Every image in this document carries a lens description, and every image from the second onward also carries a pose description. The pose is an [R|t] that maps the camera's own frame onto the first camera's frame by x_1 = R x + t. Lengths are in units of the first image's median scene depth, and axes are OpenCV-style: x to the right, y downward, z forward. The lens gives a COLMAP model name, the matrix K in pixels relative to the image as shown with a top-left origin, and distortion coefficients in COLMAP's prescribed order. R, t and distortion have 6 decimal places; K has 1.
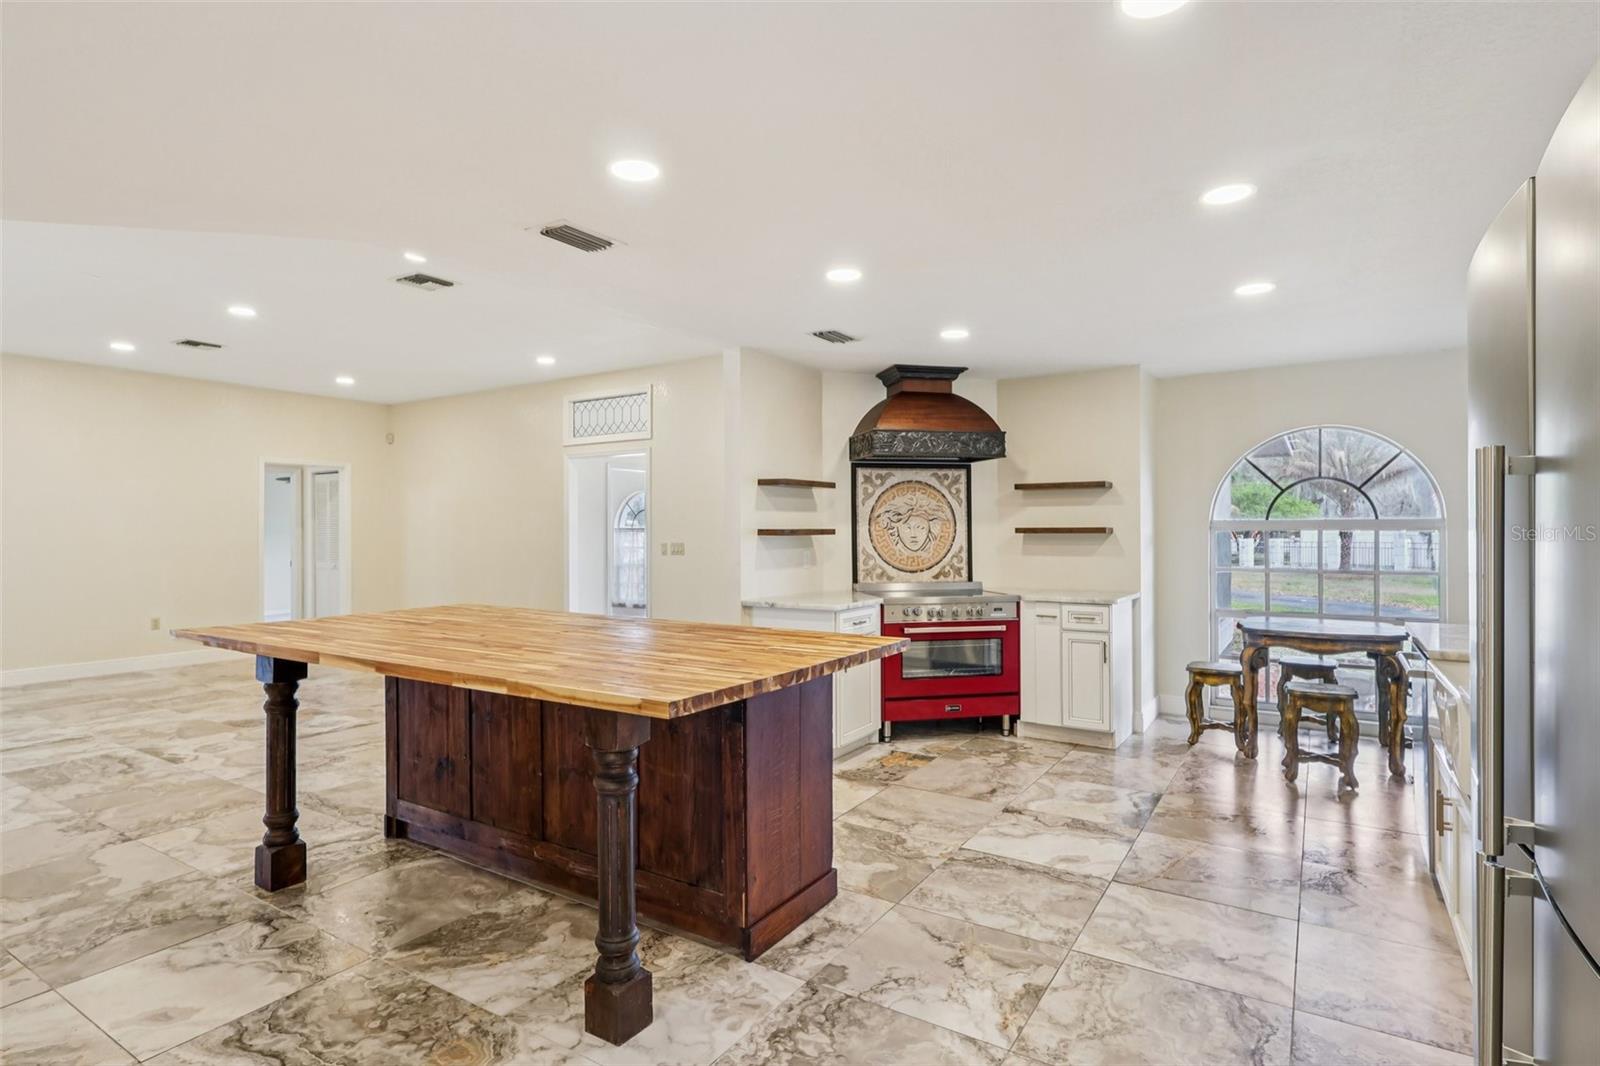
lens RADIAL K [[826.5, 0, 797.3], [0, 826.5, 529.9], [0, 0, 1]] dist [-0.000449, 0.000907]
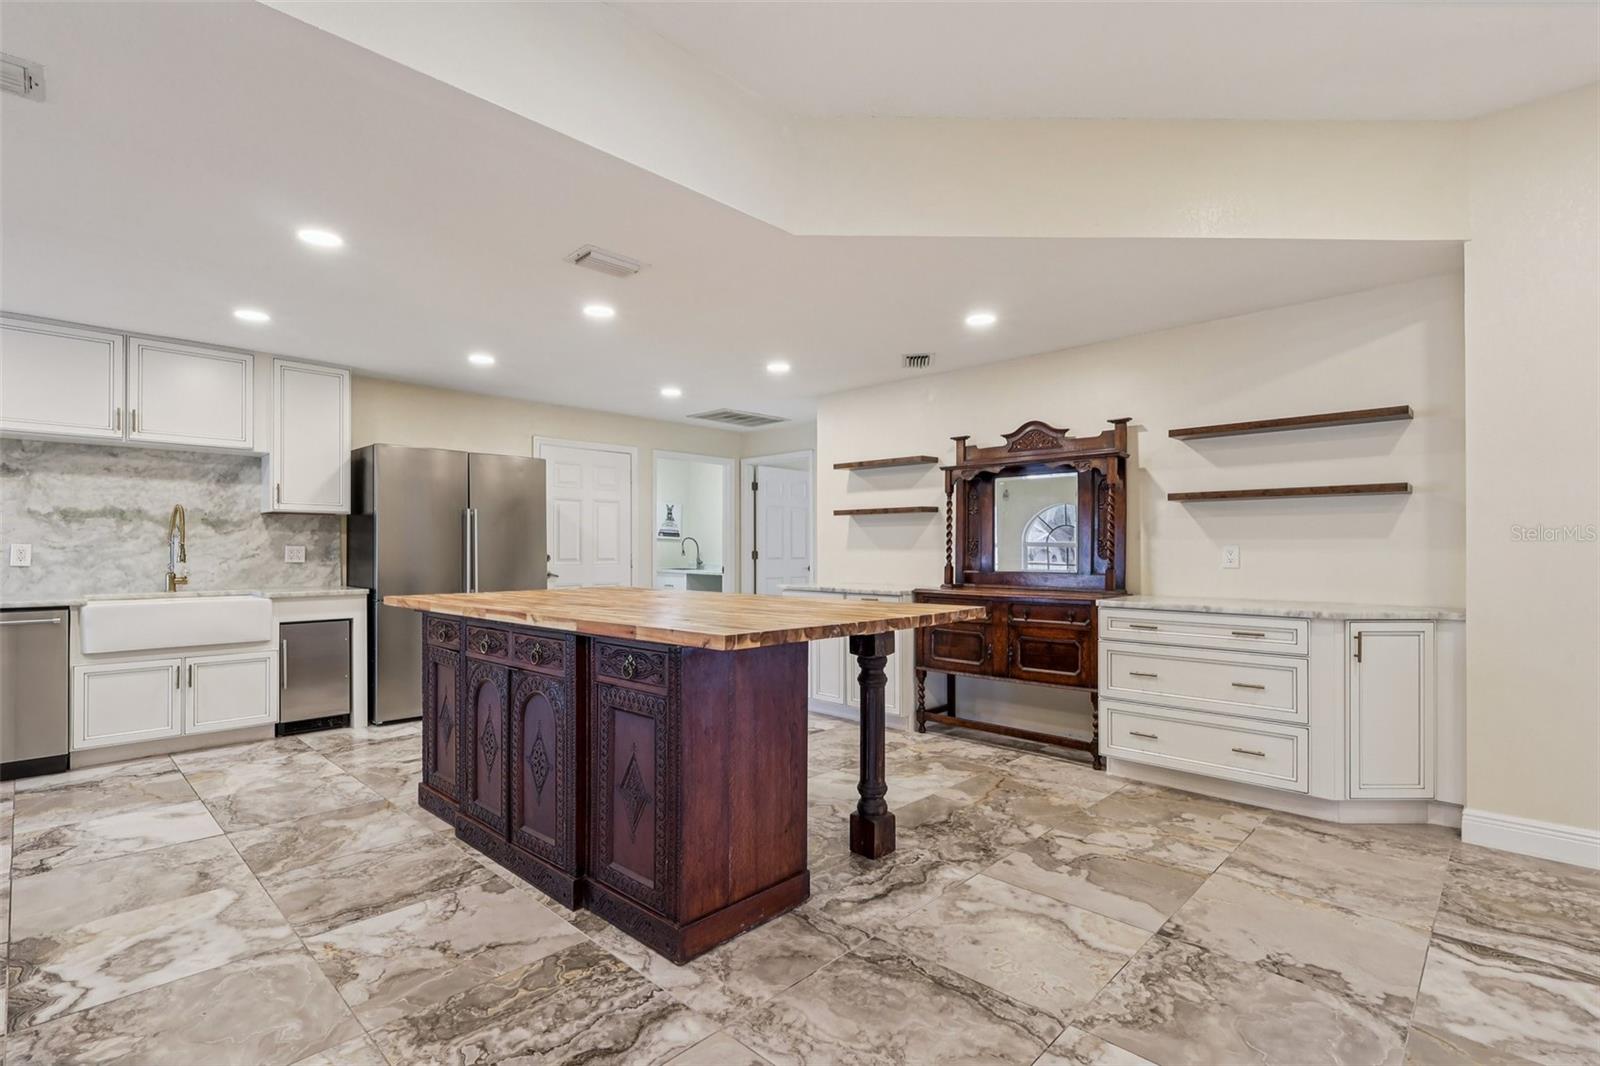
lens RADIAL K [[746.1, 0, 803.3], [0, 746.1, 546.8], [0, 0, 1]] dist [-0.002558, 0.001913]
pose [[-0.981823, 0.002499, 0.189783, -0.523707], [0.001859, 0.999992, -0.003547, 0.037932], [-0.189791, -0.003130, -0.981820, 1.406858]]
